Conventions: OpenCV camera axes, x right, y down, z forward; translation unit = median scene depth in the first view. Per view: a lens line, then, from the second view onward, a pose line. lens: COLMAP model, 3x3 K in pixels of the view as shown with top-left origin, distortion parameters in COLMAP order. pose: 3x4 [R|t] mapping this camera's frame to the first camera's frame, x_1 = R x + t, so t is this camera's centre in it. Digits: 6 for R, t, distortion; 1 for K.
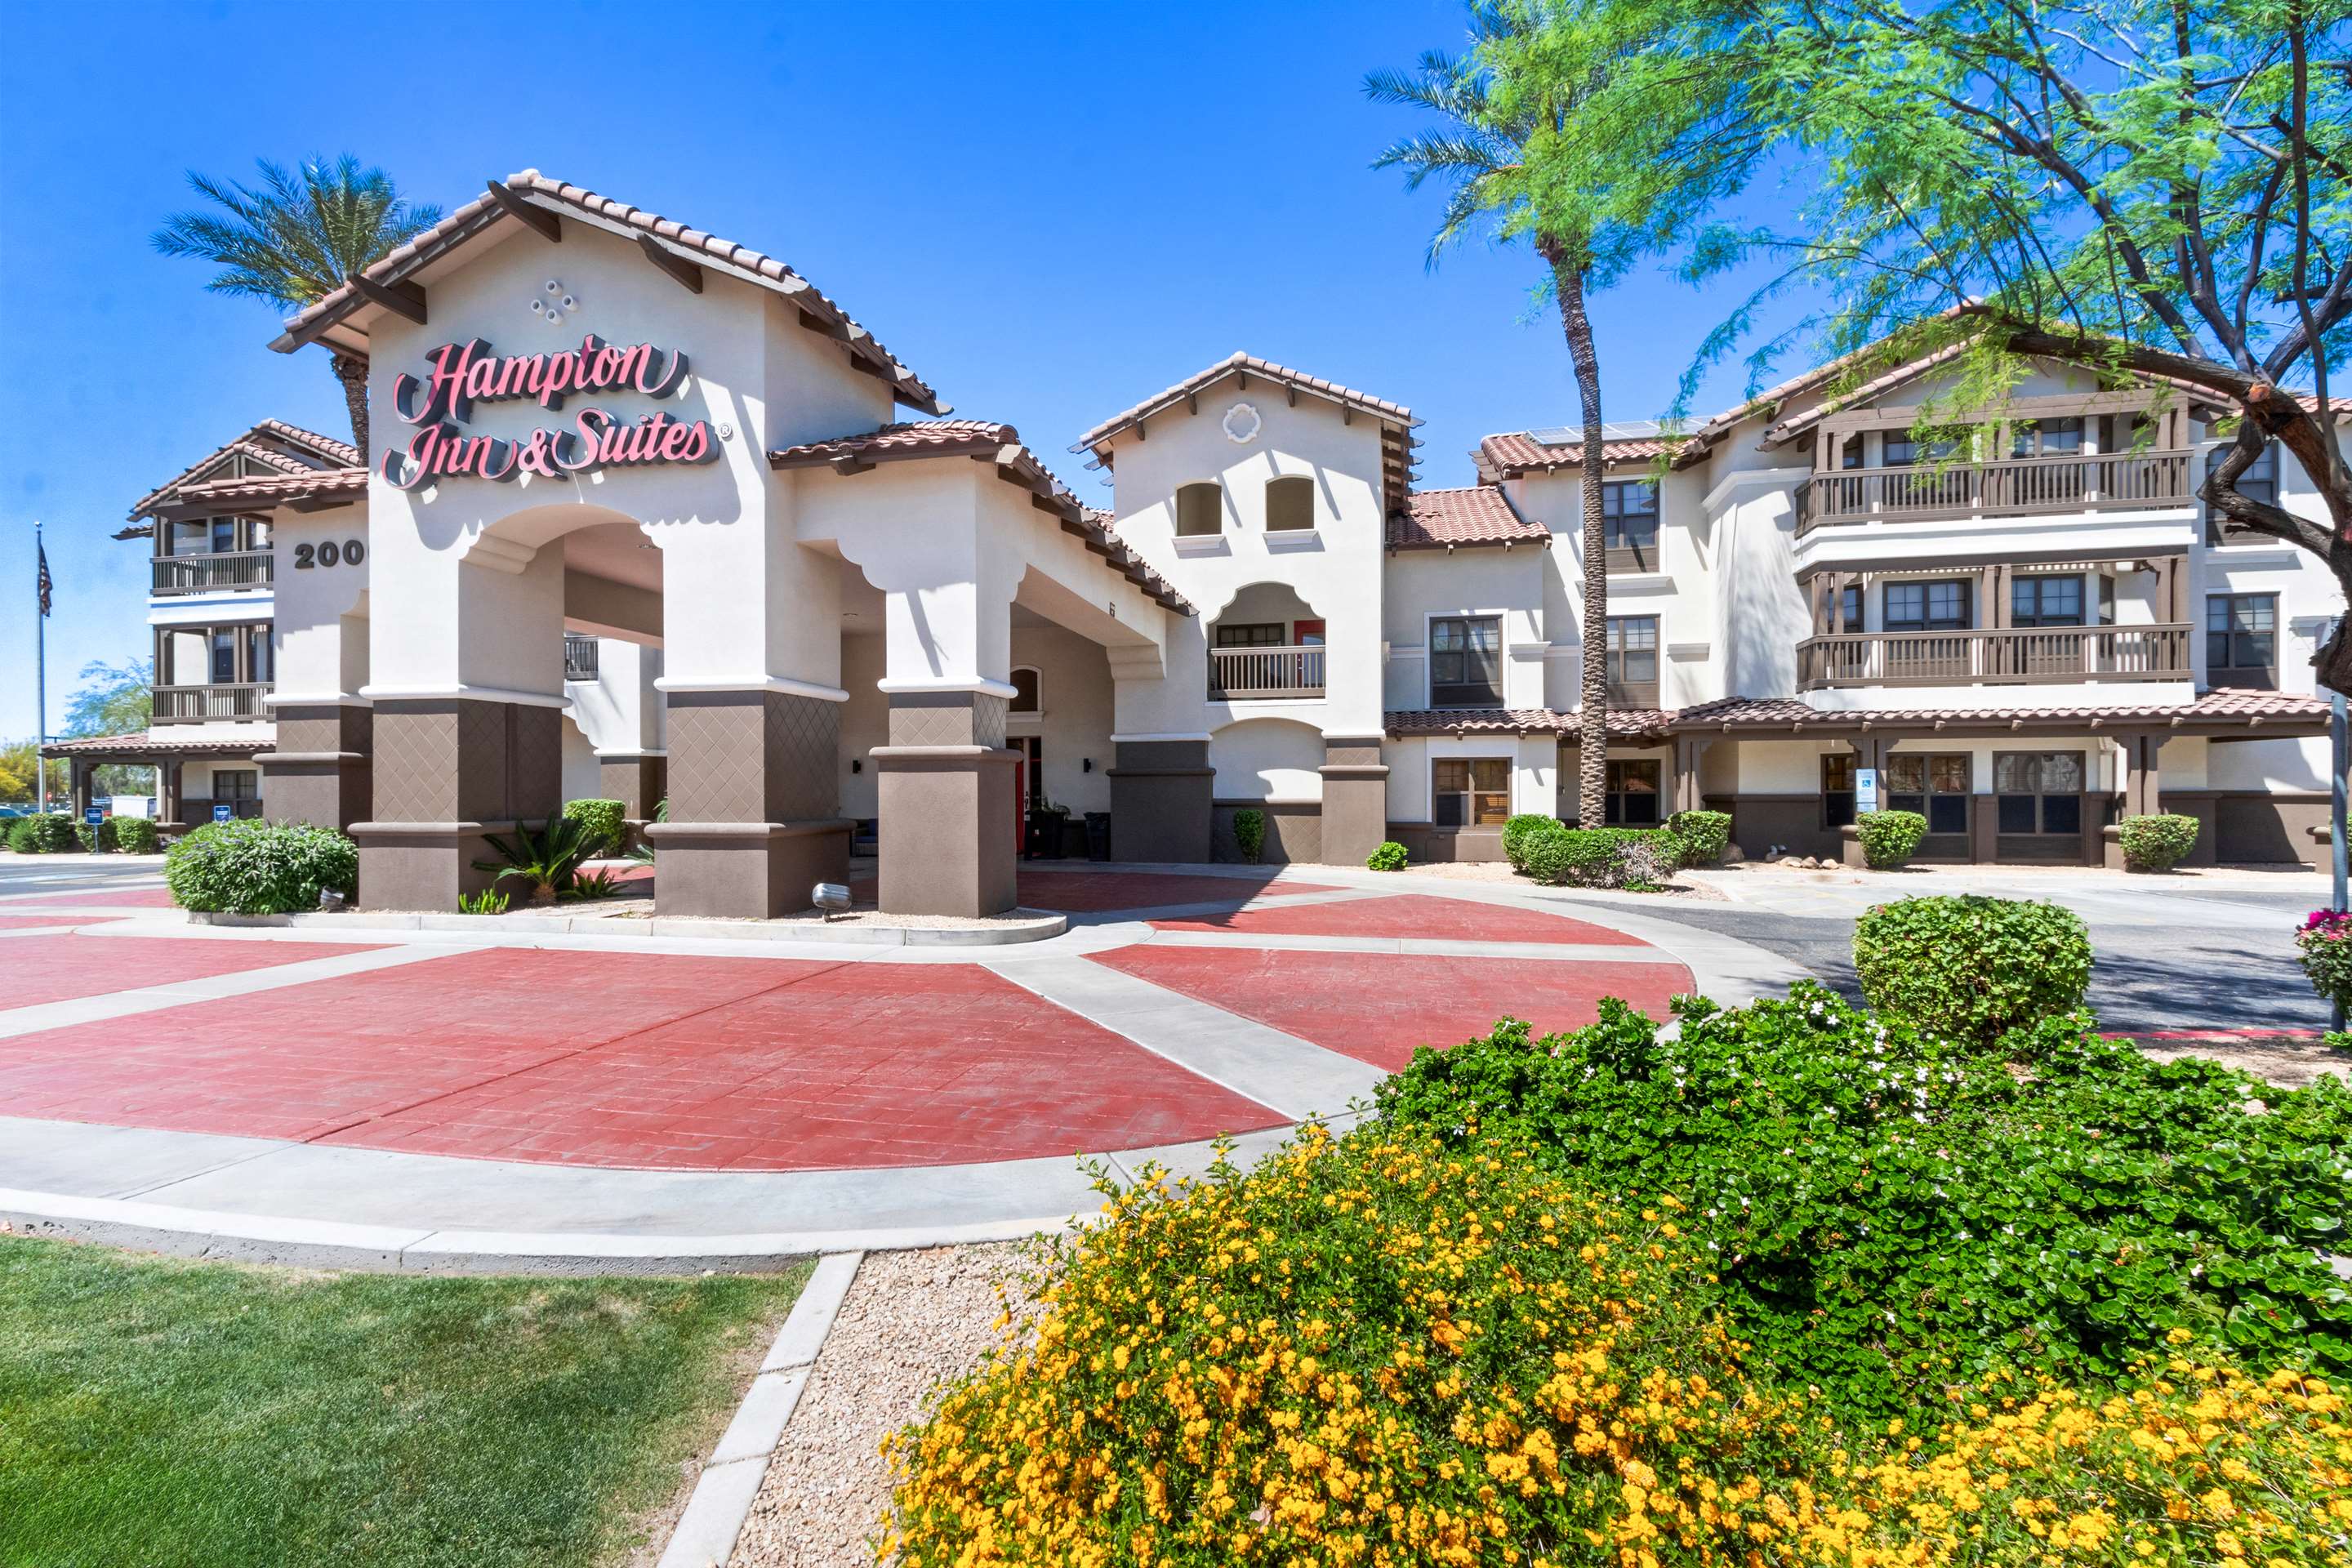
lens RADIAL K [[1095.9, 0, 1162.6], [0, 1095.9, 791.2], [0, 0, 1]] dist [0.005916, 0.000394]
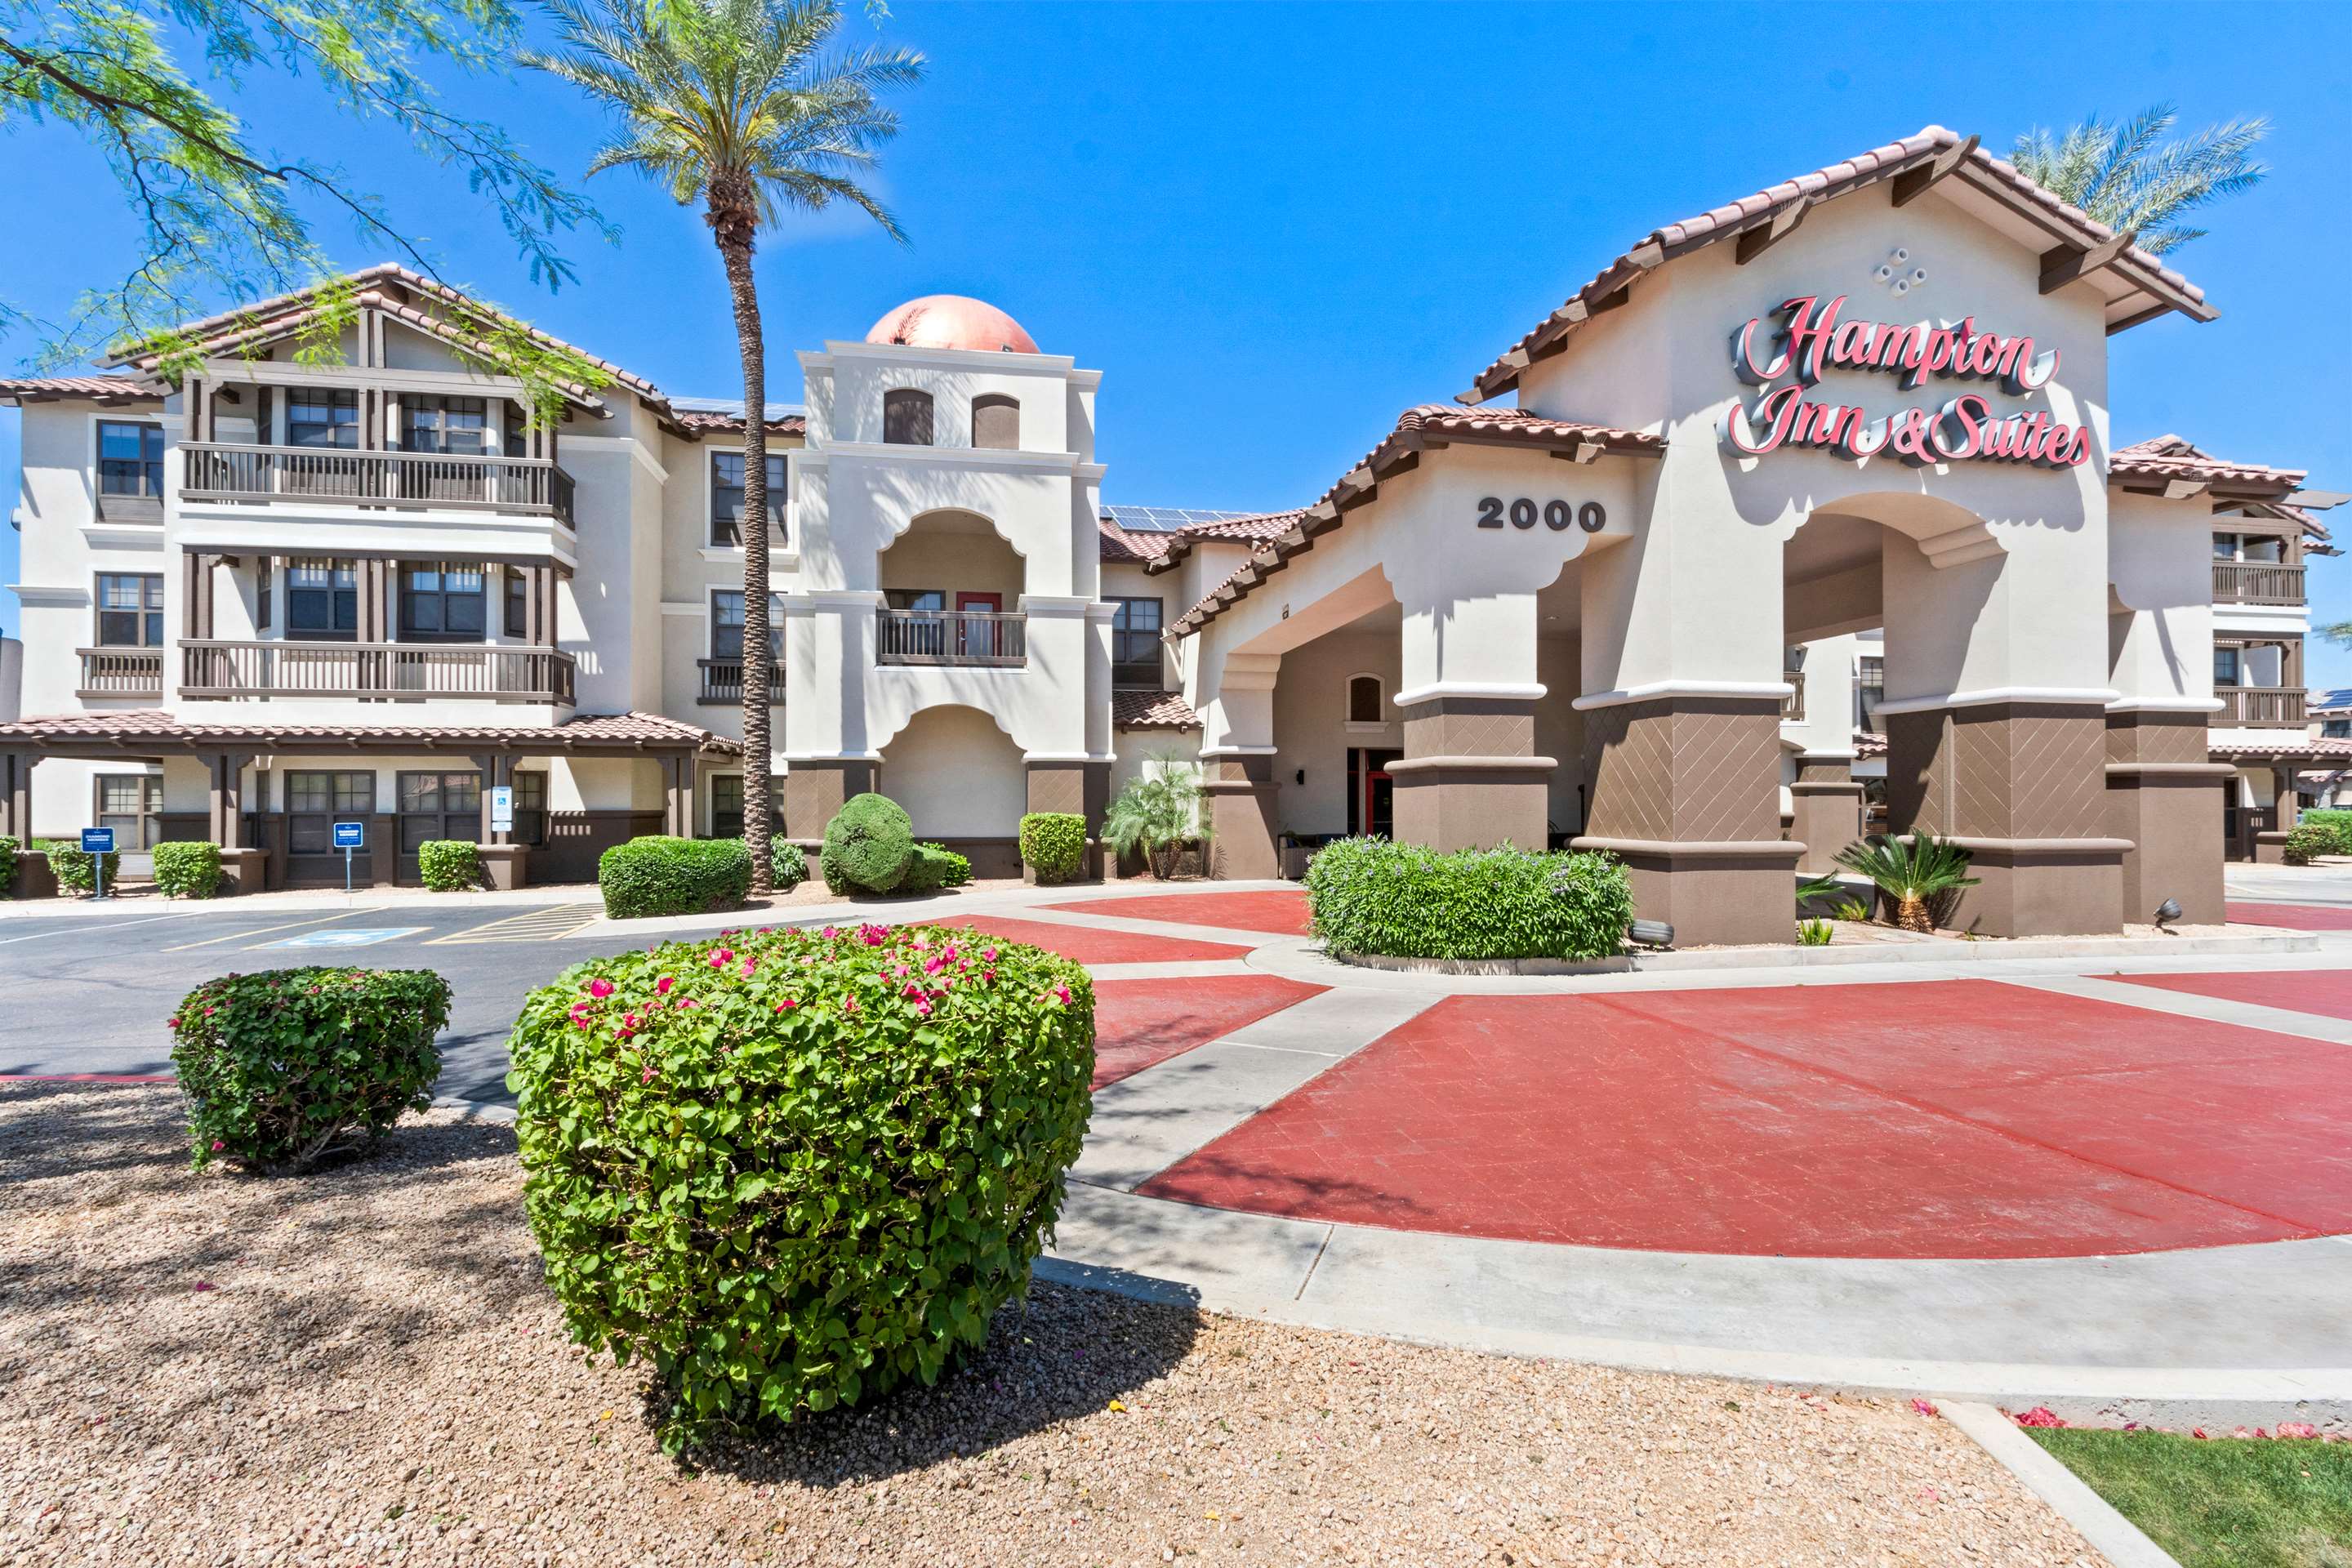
lens RADIAL K [[1095.9, 0, 1175.7], [0, 1095.9, 807.5], [0, 0, 1]] dist [0.005916, 0.000394]
pose [[0.918713, 0.000956, 0.394925, -0.908153], [-0.002677, 0.999989, 0.003808, -0.000054], [-0.394917, -0.004556, 0.918705, 0.245174]]
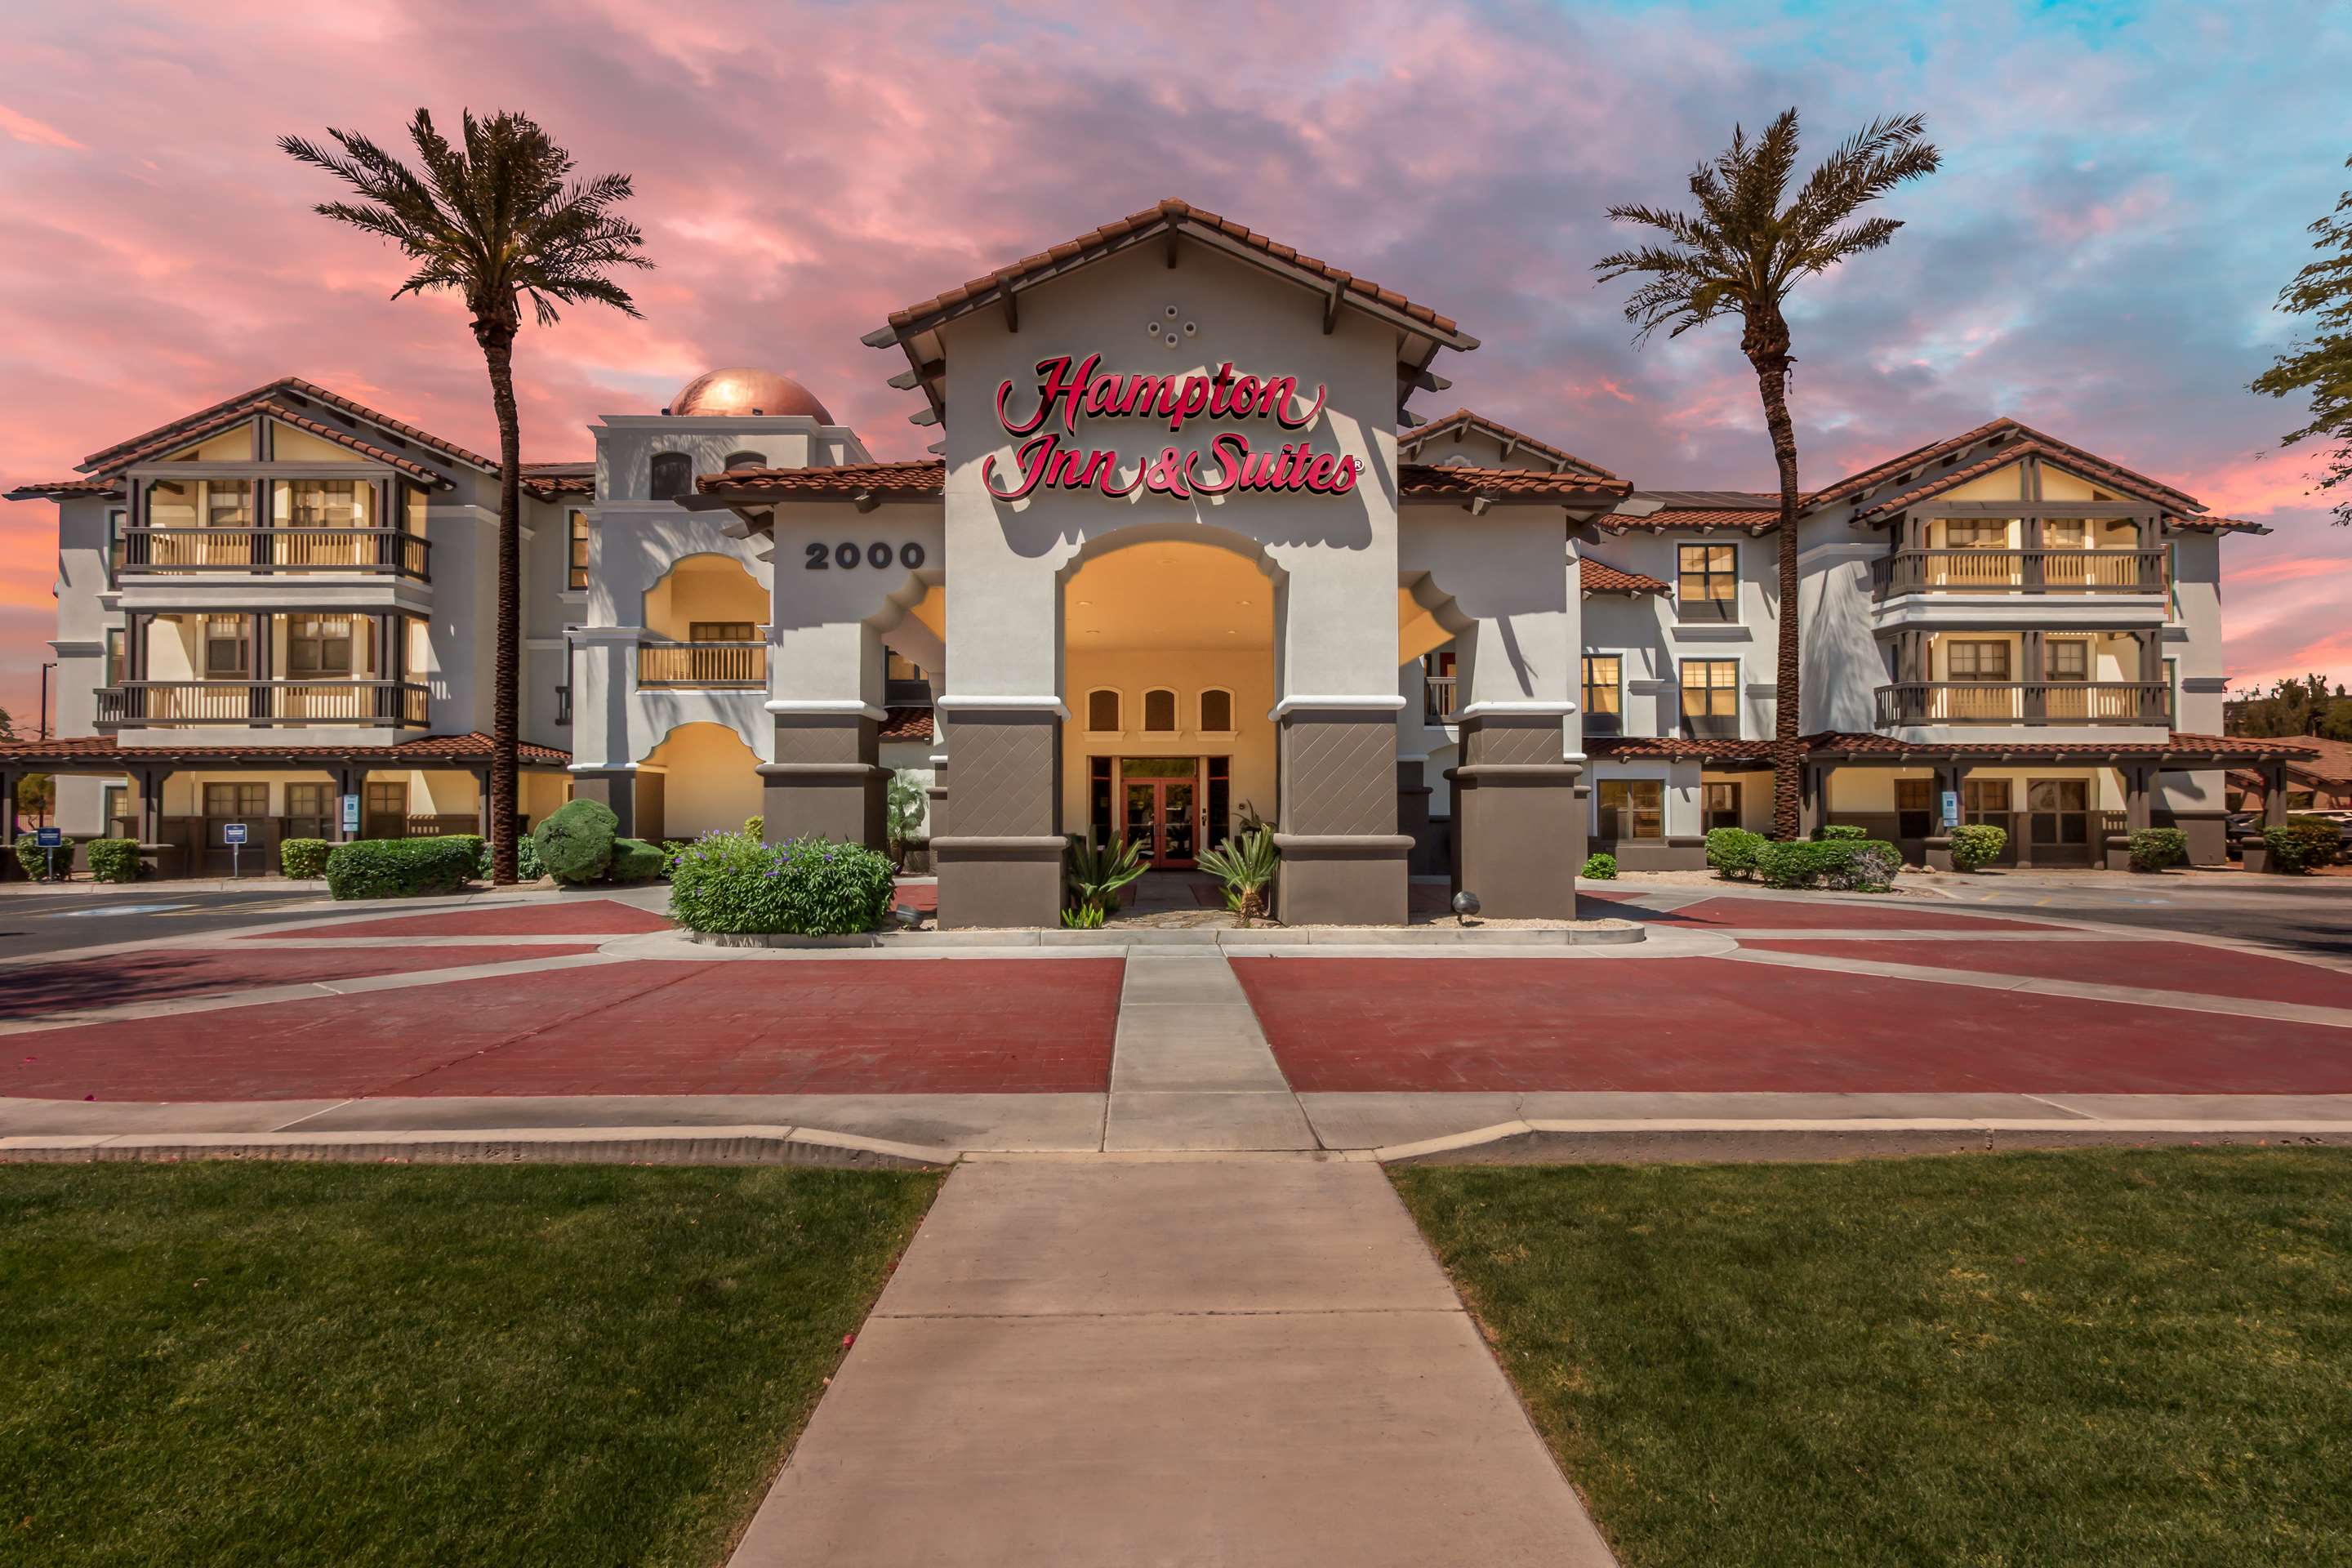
lens RADIAL K [[1095.9, 0, 1169.8], [0, 1095.9, 791.0], [0, 0, 1]] dist [0.005916, 0.000394]
pose [[0.972357, 0.006400, 0.233412, -0.488582], [-0.001706, 0.999792, -0.020307, 0.005320], [-0.233494, 0.019347, 0.972166, 0.010767]]
